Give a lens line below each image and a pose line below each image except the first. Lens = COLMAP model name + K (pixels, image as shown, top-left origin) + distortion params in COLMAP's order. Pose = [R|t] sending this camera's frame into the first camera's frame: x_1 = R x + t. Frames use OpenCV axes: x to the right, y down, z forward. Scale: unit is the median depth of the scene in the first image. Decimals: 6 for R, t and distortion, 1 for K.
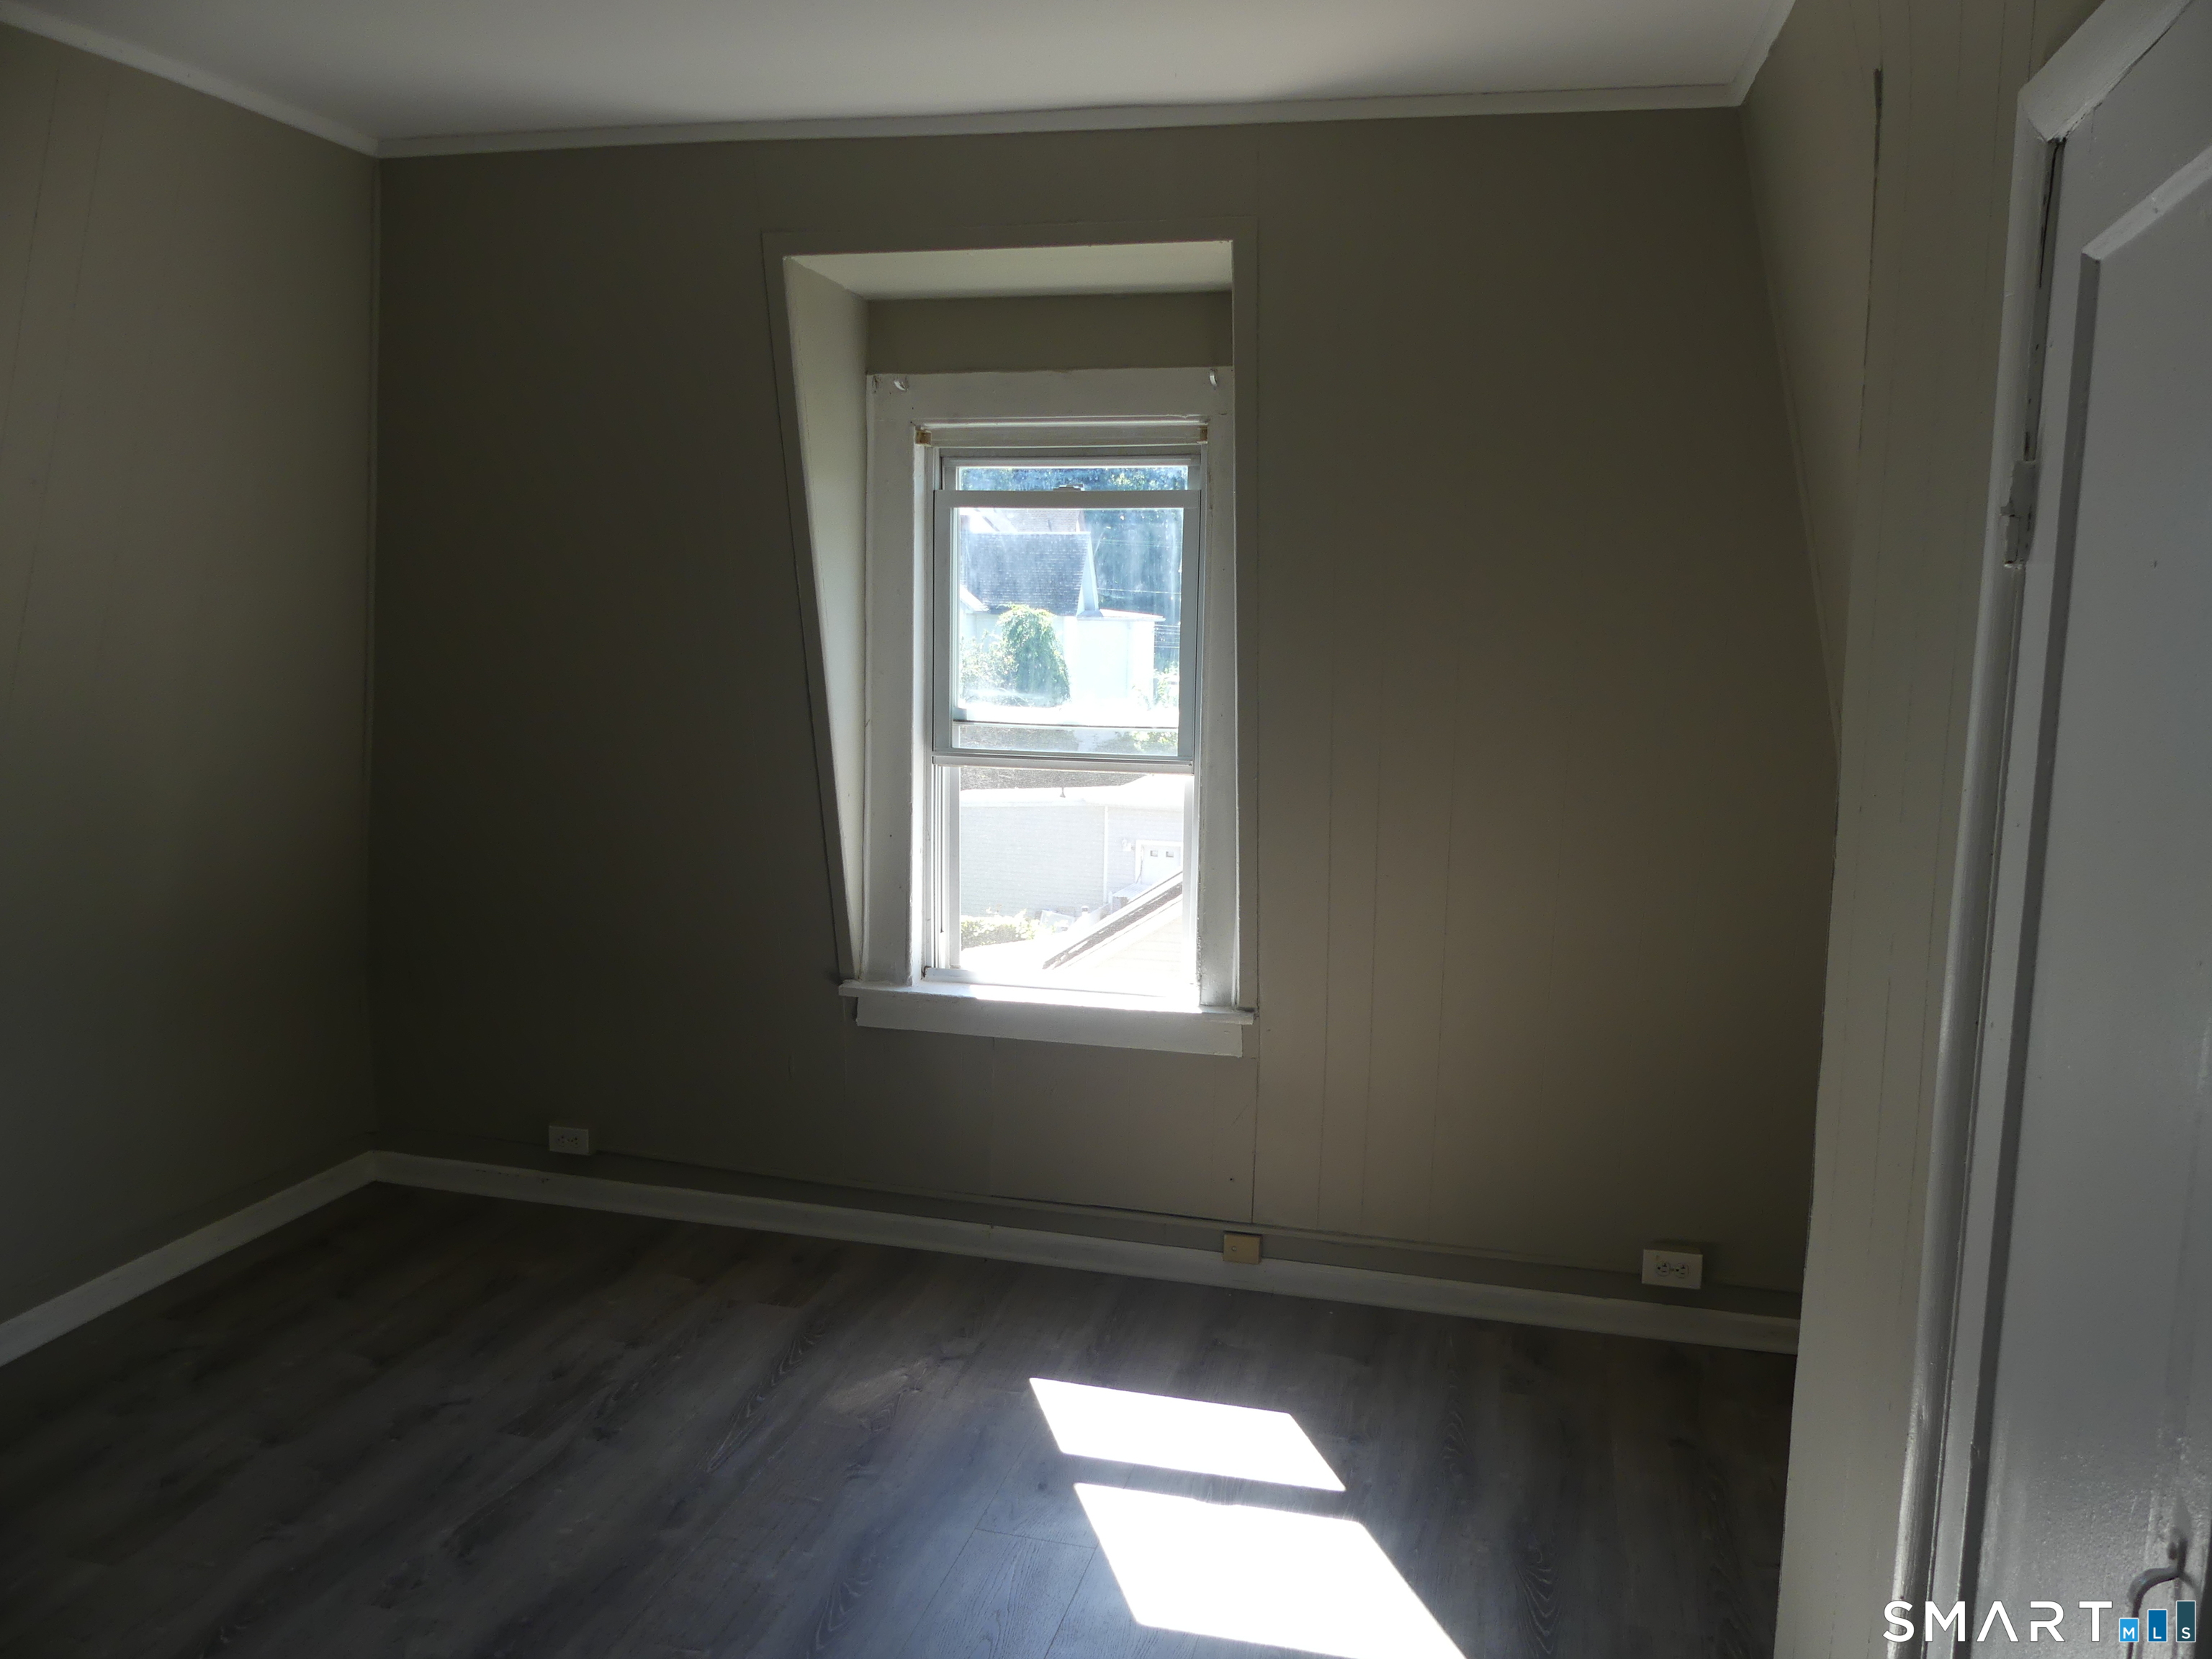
lens RADIAL K [[1655.0, 0, 1108.2], [0, 1655.0, 838.4], [0, 0, 1]] dist [-0.012677, 0.002452]
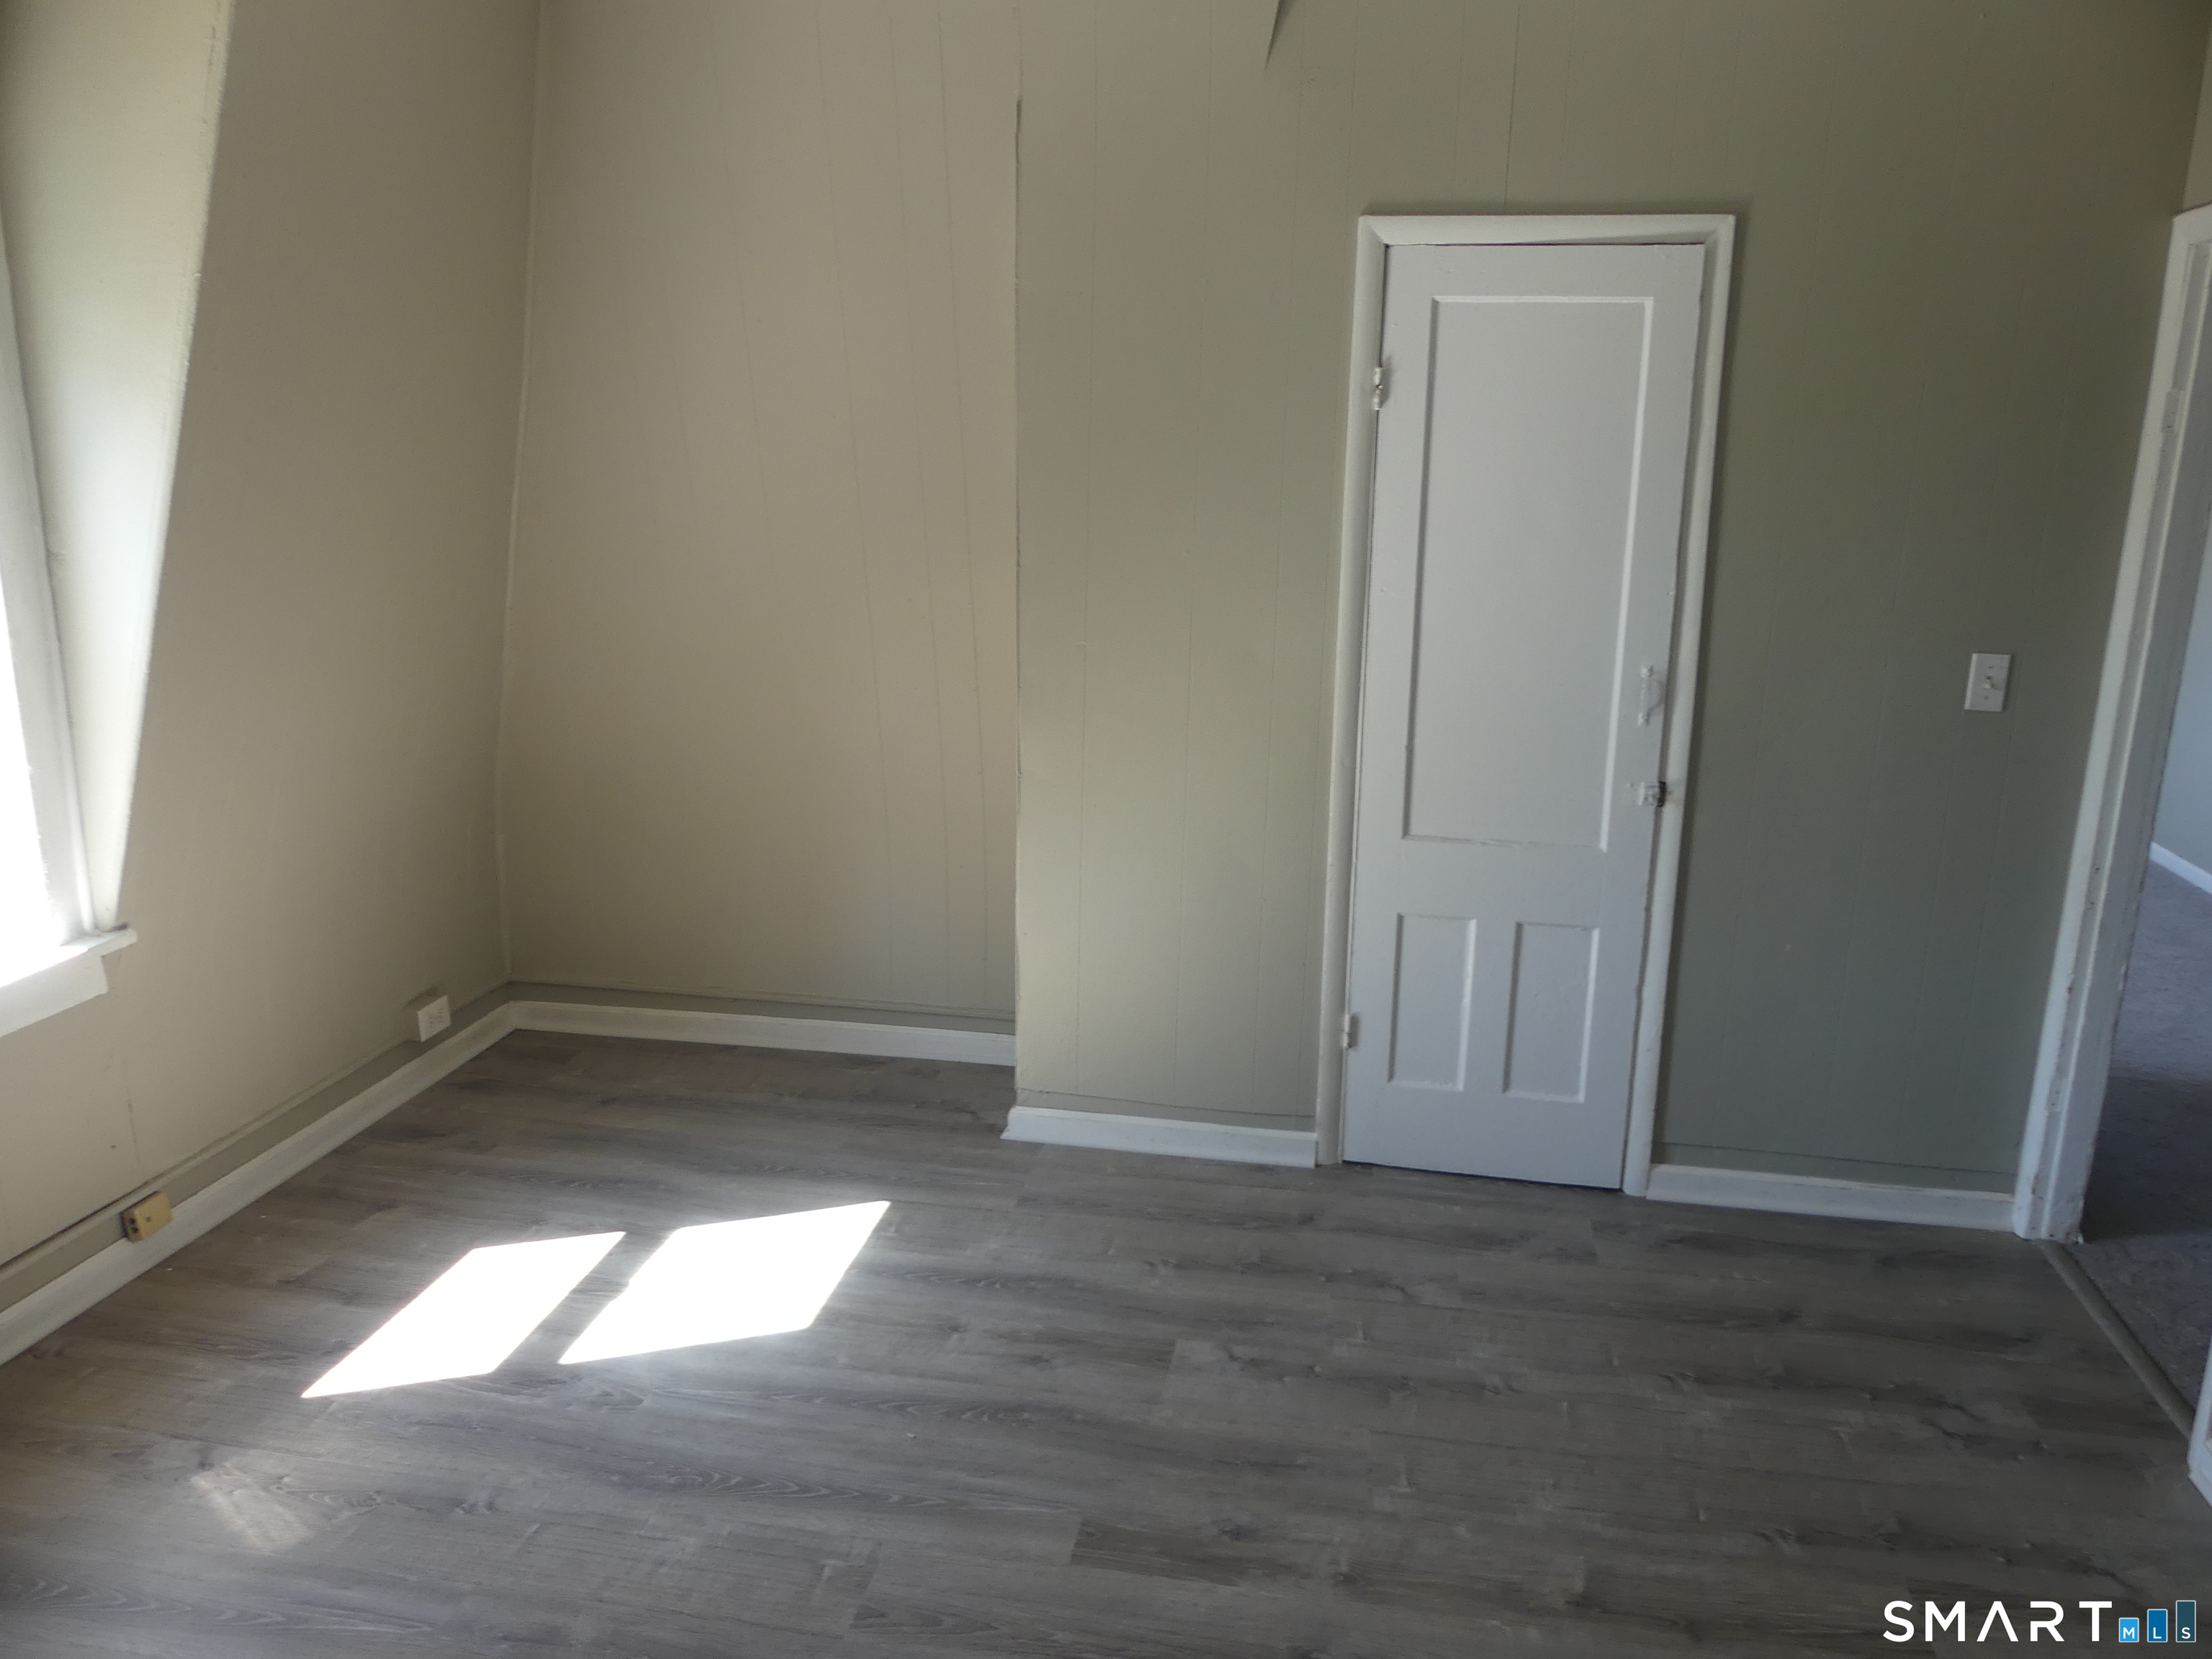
lens RADIAL K [[1655.0, 0, 1108.2], [0, 1655.0, 838.4], [0, 0, 1]] dist [-0.012677, 0.002452]
pose [[-0.069740, -0.249601, 0.965834, -0.782591], [0.126435, 0.958172, 0.256750, -0.090482], [-0.989520, 0.140021, -0.035264, 0.602368]]
